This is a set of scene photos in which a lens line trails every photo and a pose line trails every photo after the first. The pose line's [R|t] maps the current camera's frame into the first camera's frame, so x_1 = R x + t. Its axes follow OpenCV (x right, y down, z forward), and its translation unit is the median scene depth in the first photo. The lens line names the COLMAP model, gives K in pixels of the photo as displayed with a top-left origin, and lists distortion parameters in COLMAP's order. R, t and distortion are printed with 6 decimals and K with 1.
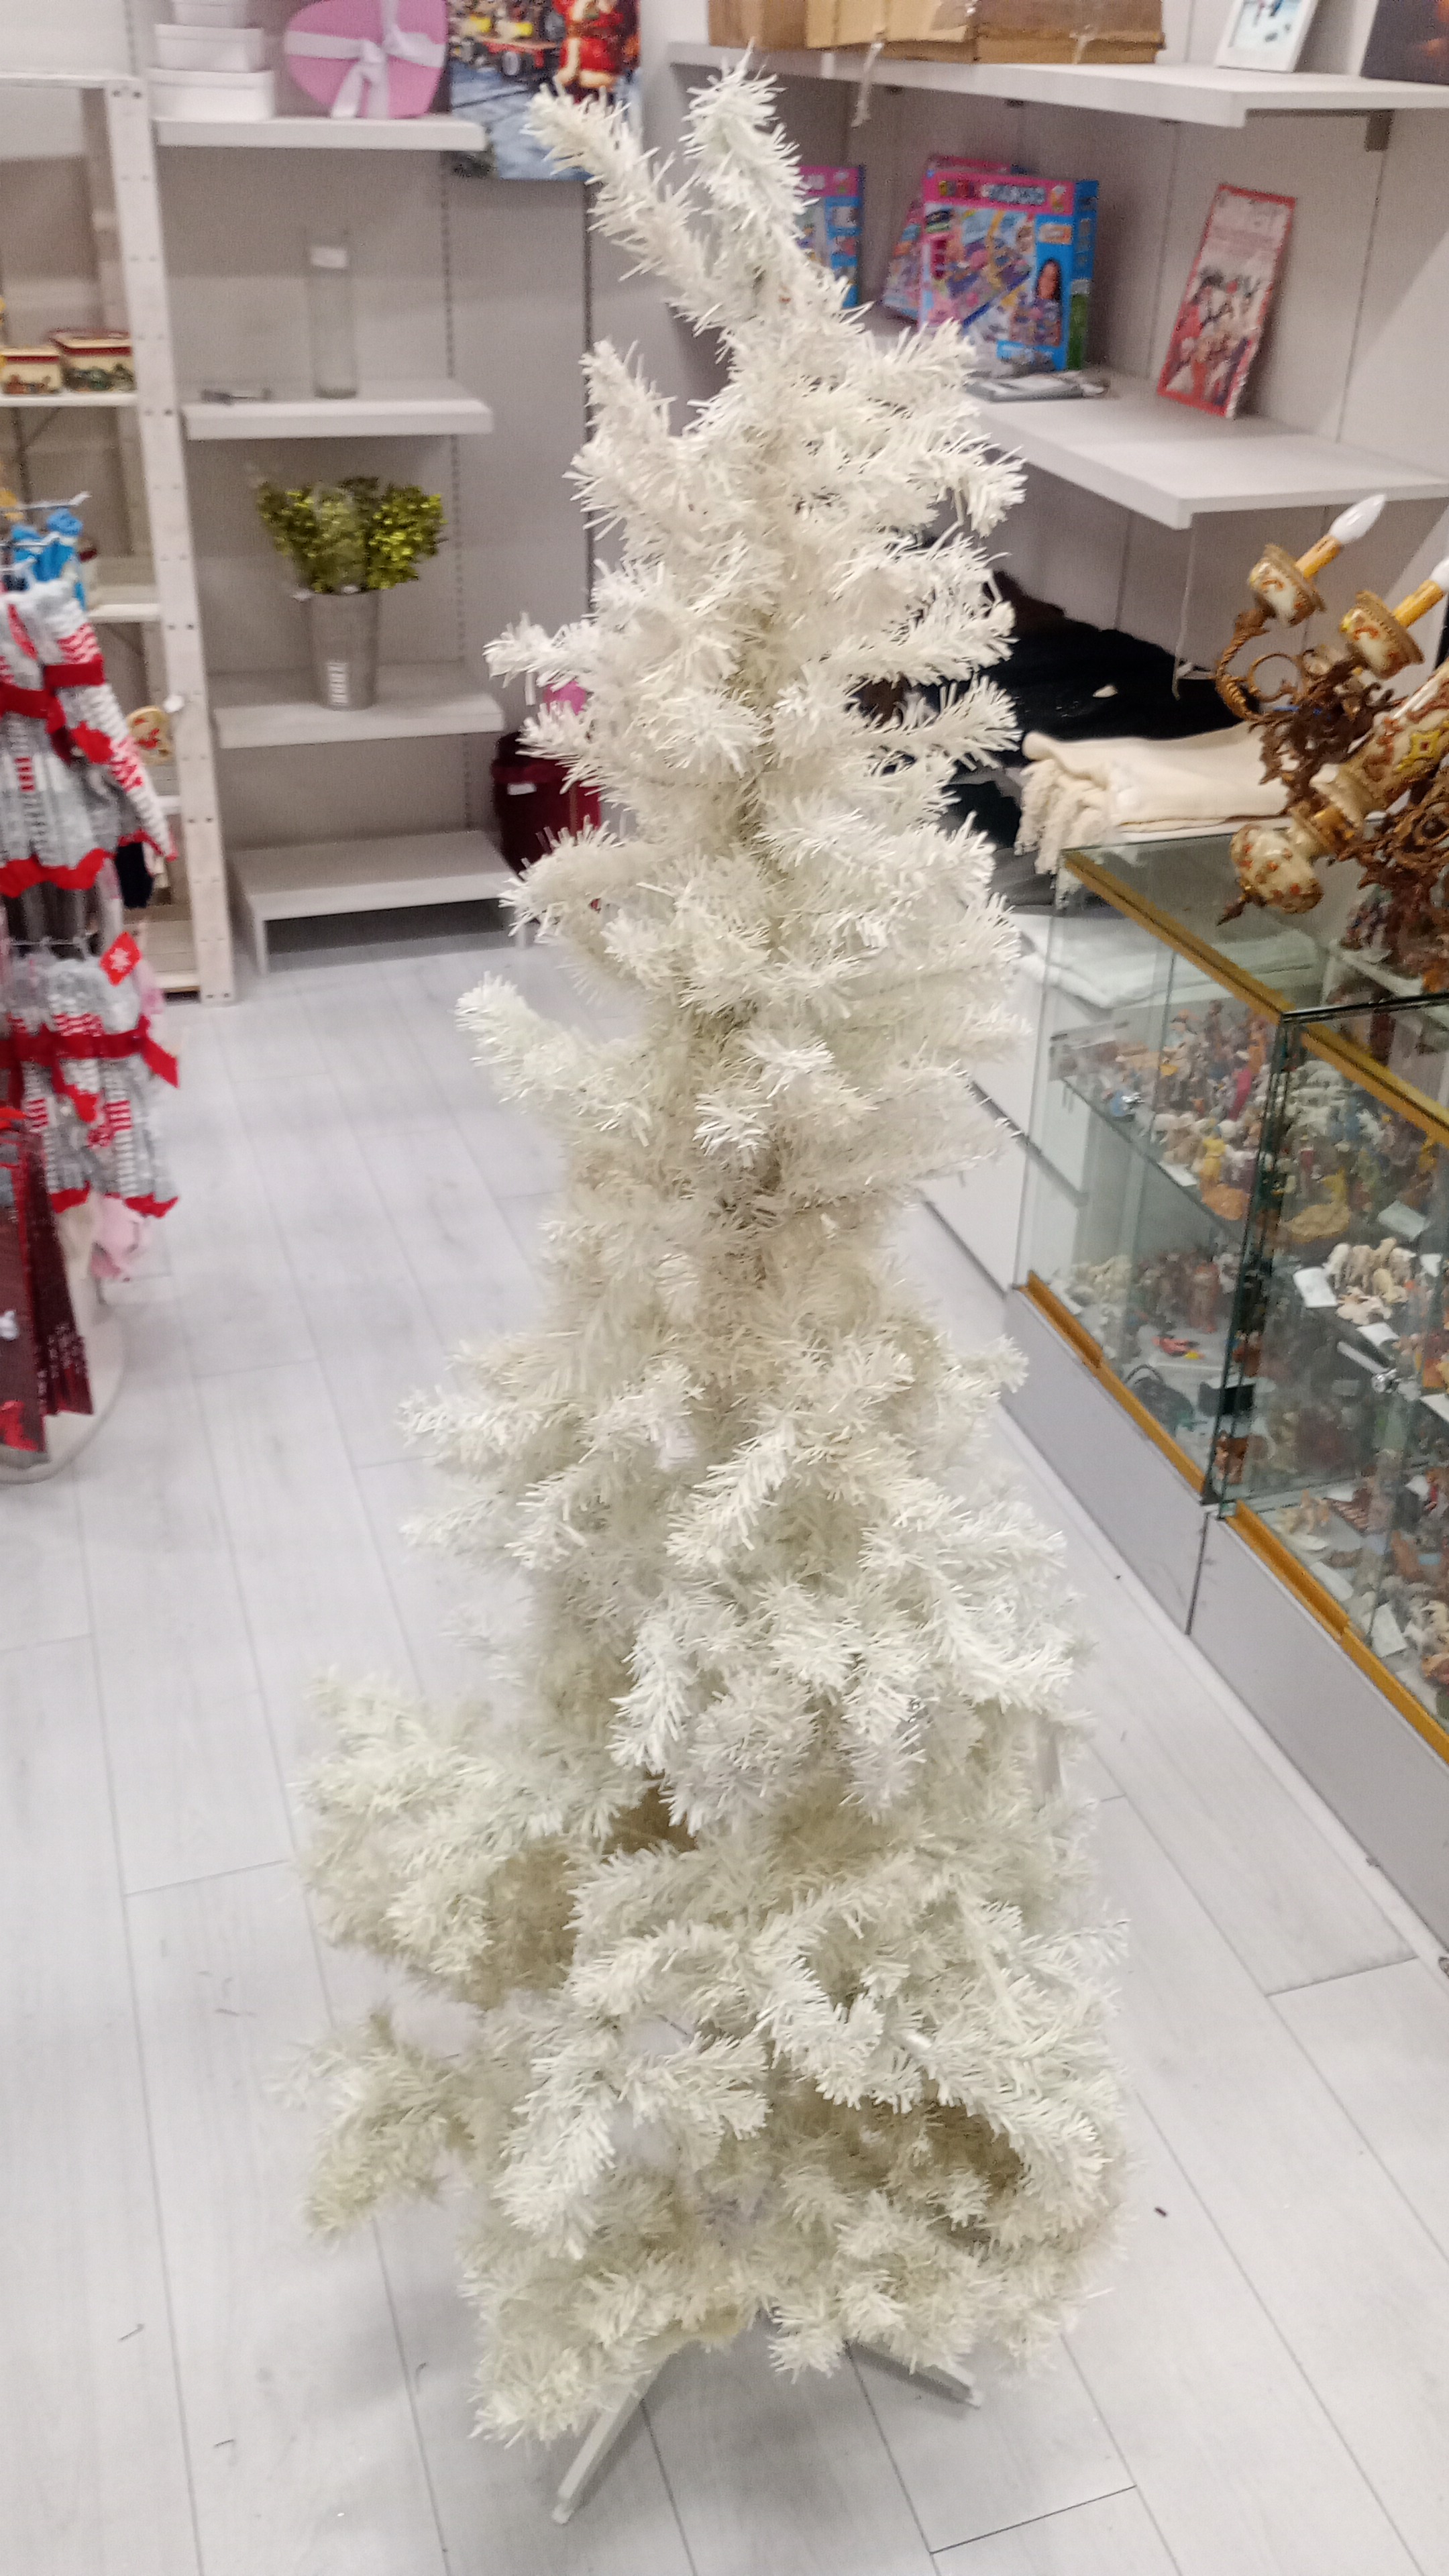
lens RADIAL K [[2141.8, 0, 720.6], [0, 2141.8, 1241.7], [0, 0, 1]] dist [0.082901, -0.113152]
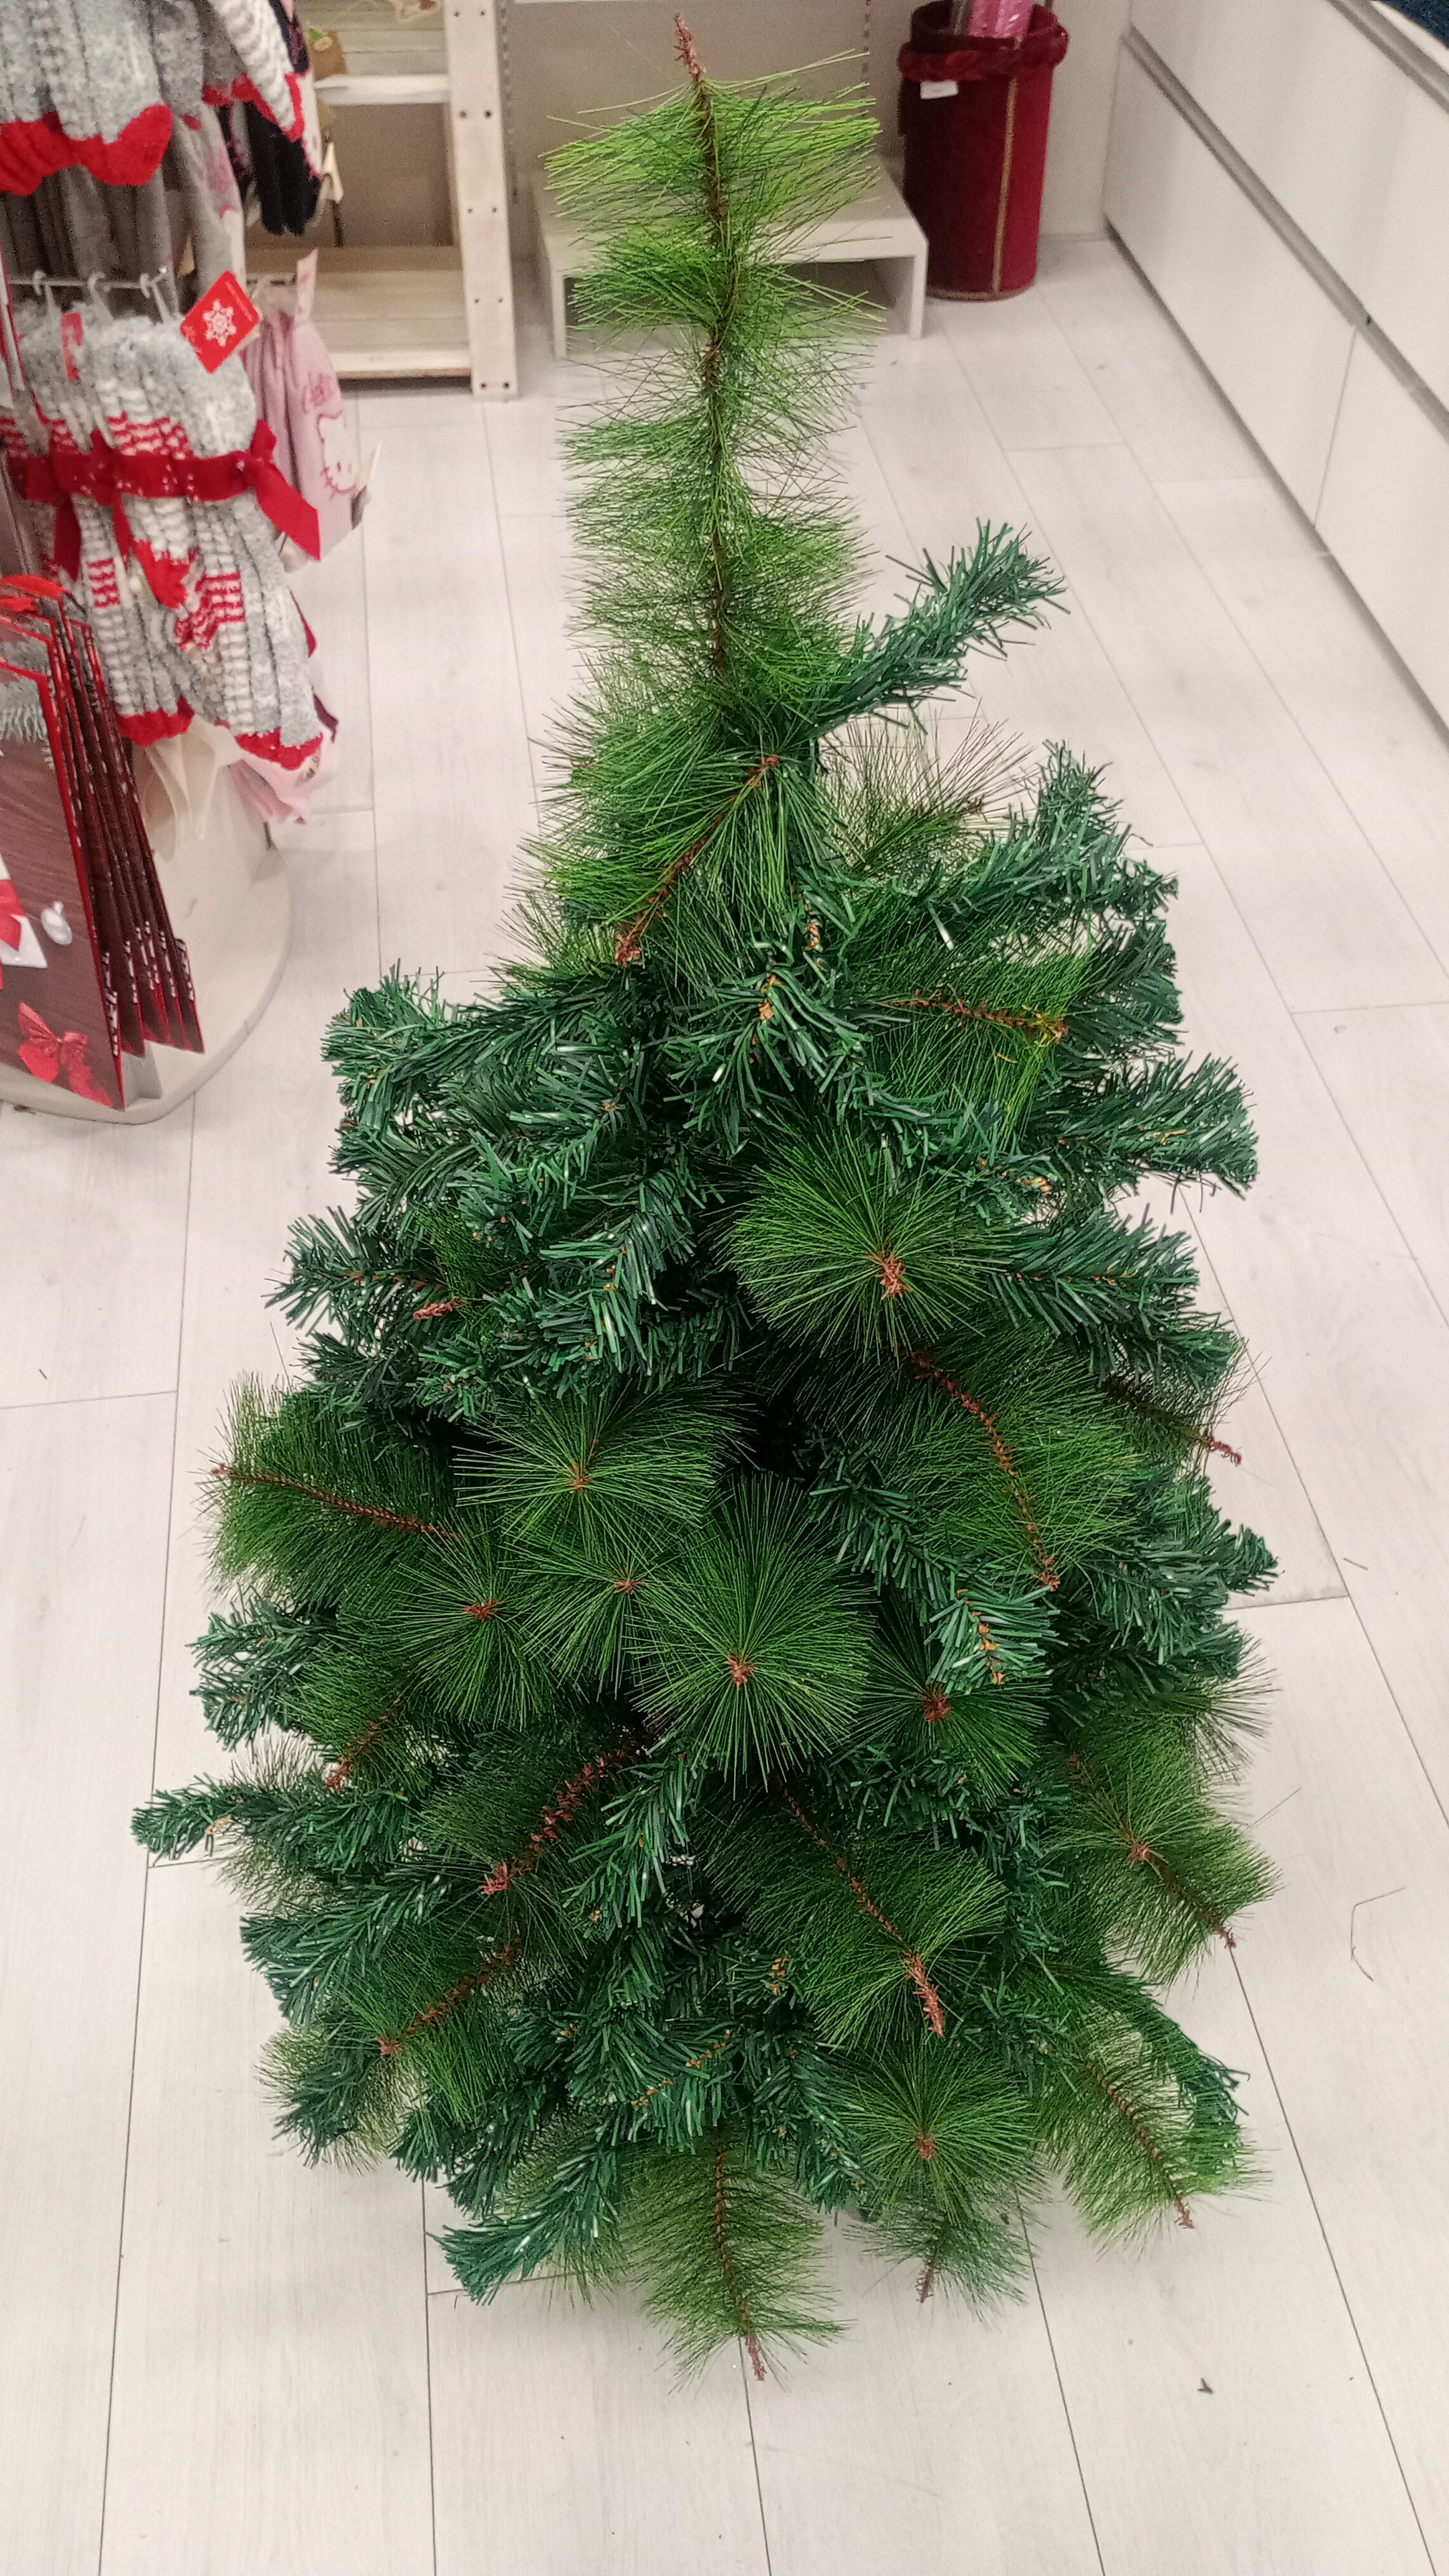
lens RADIAL K [[2141.8, 0, 720.6], [0, 2141.8, 1241.7], [0, 0, 1]] dist [0.082901, -0.113152]
pose [[0.982526, 0.116862, -0.144867, -0.028439], [-0.075645, 0.961860, 0.262875, -0.054138], [0.170061, -0.247323, 0.953892, 0.385153]]
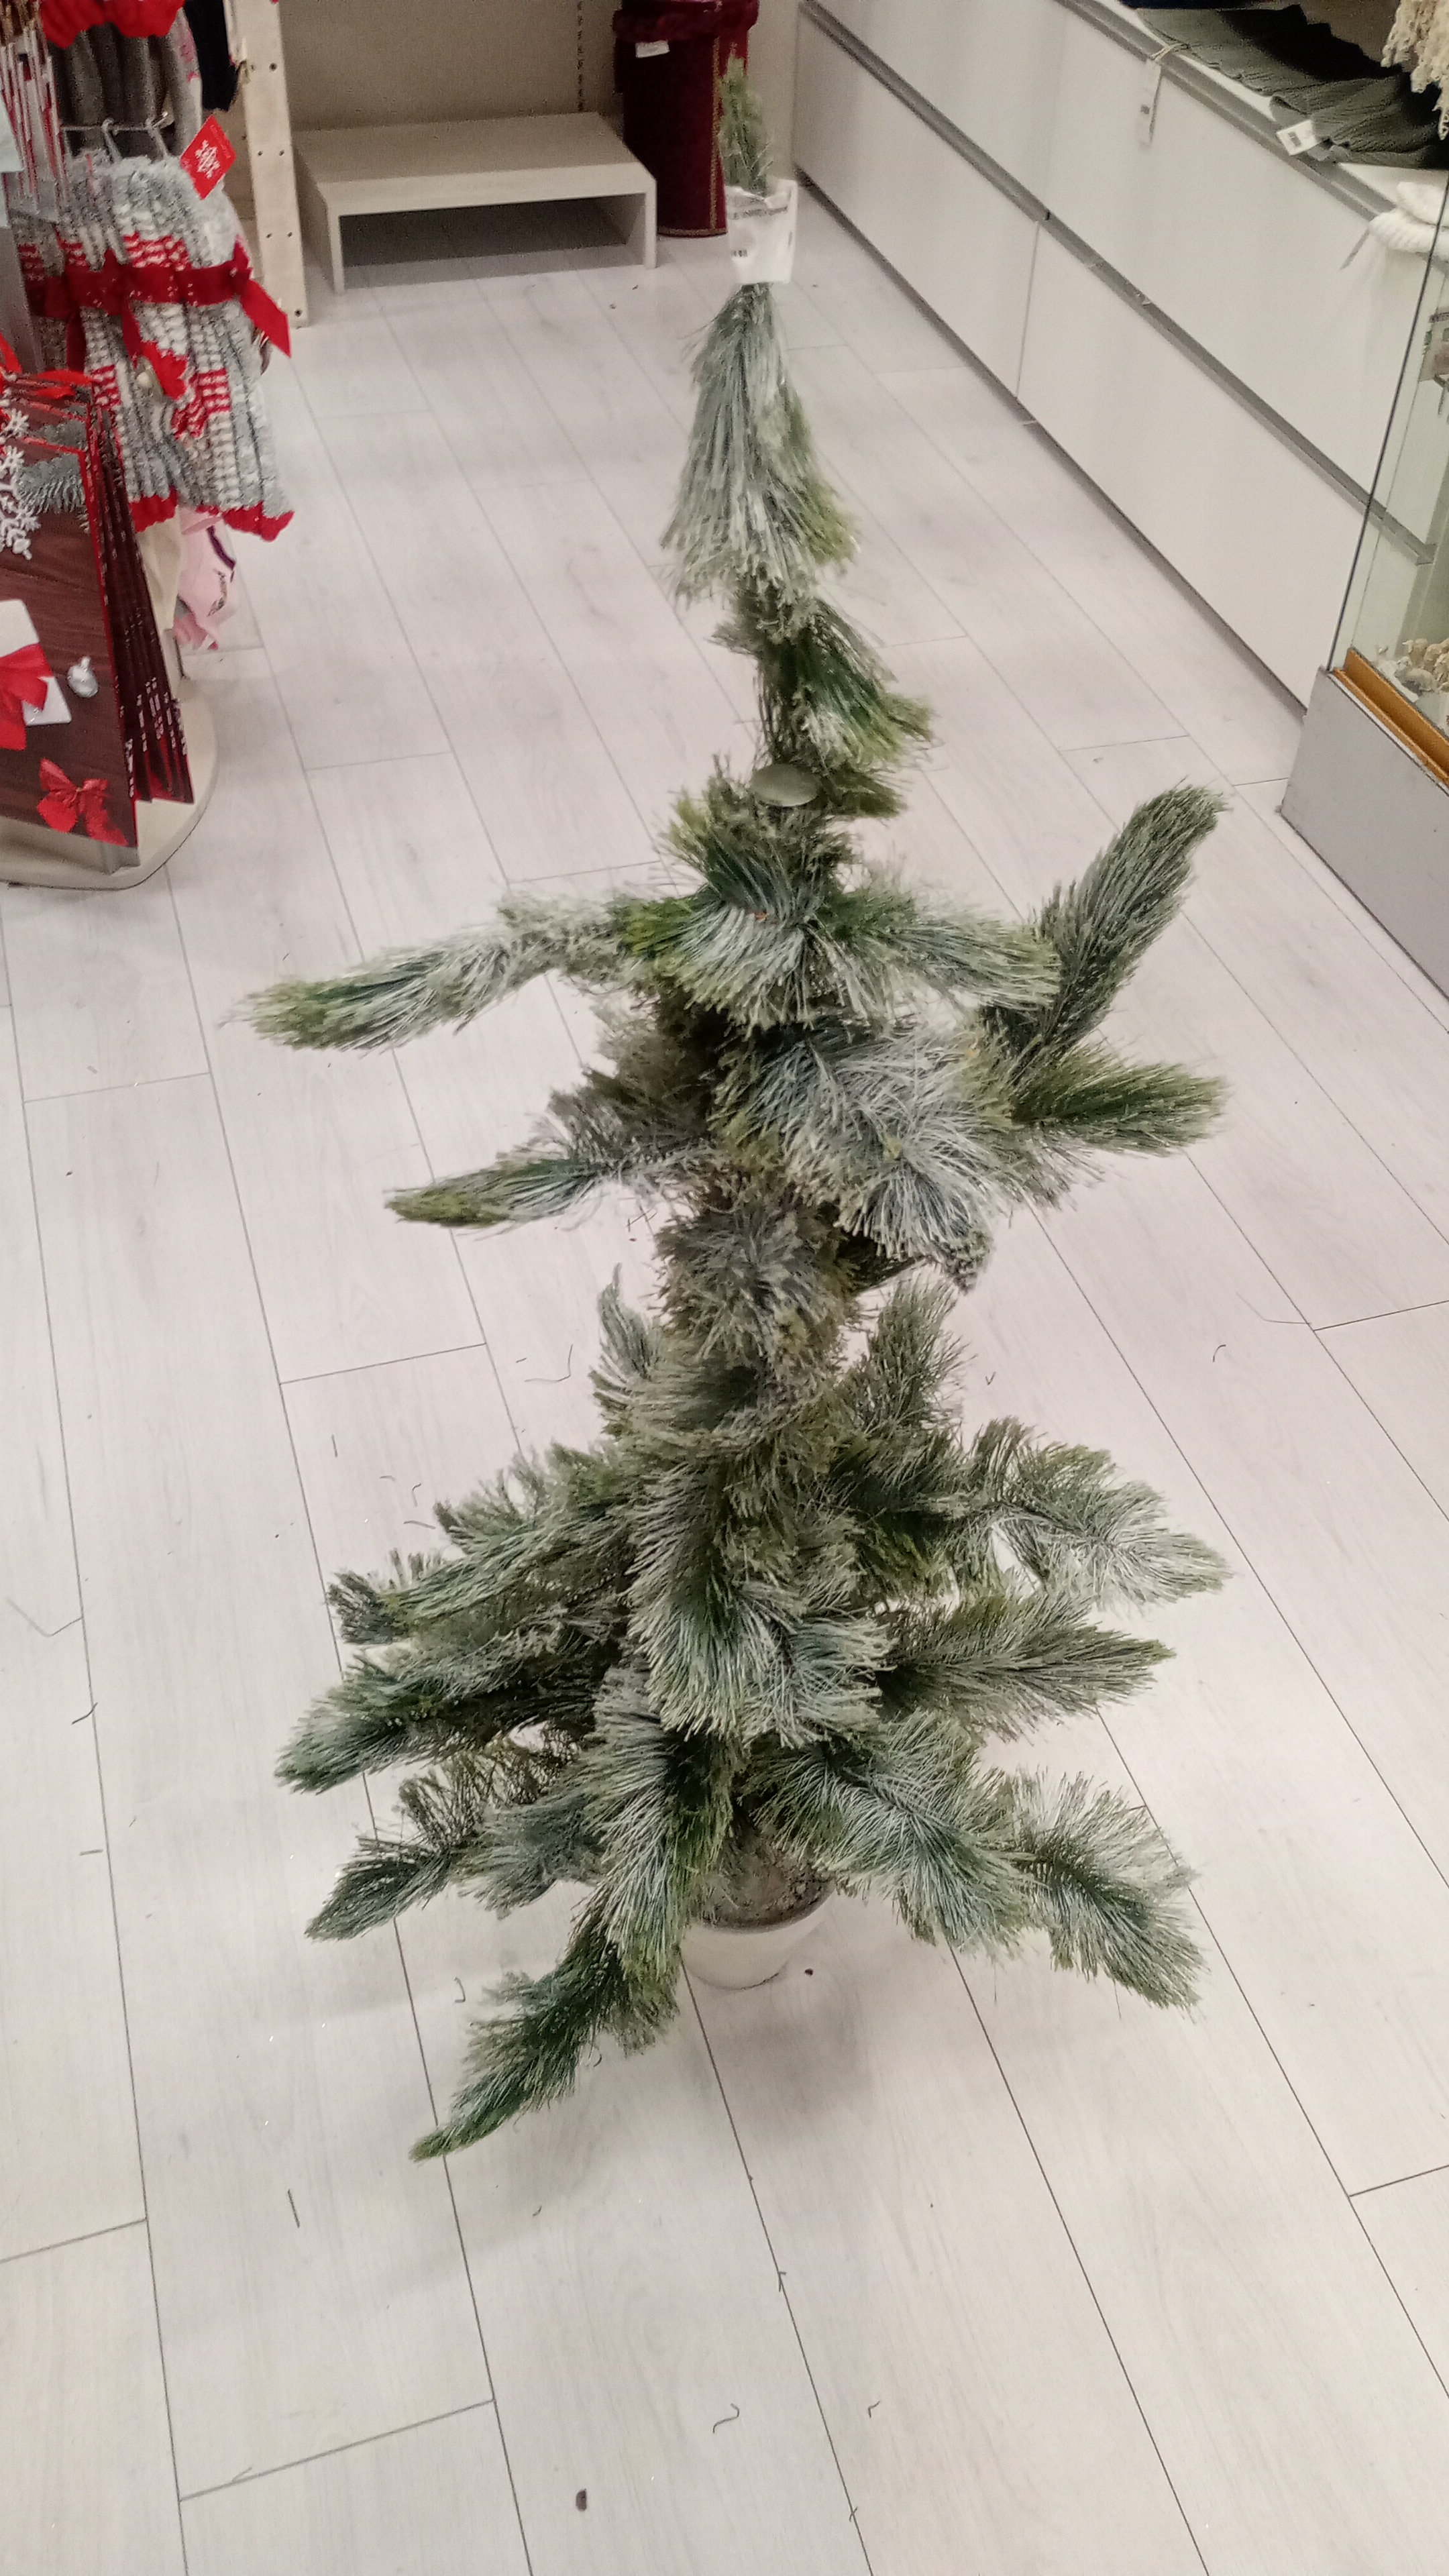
lens RADIAL K [[2141.8, 0, 720.6], [0, 2141.8, 1241.7], [0, 0, 1]] dist [0.082901, -0.113152]
pose [[0.999760, 0.020092, -0.008731, -0.088106], [-0.017451, 0.971336, 0.237071, 0.046868], [0.013244, -0.236861, 0.971453, 0.193080]]
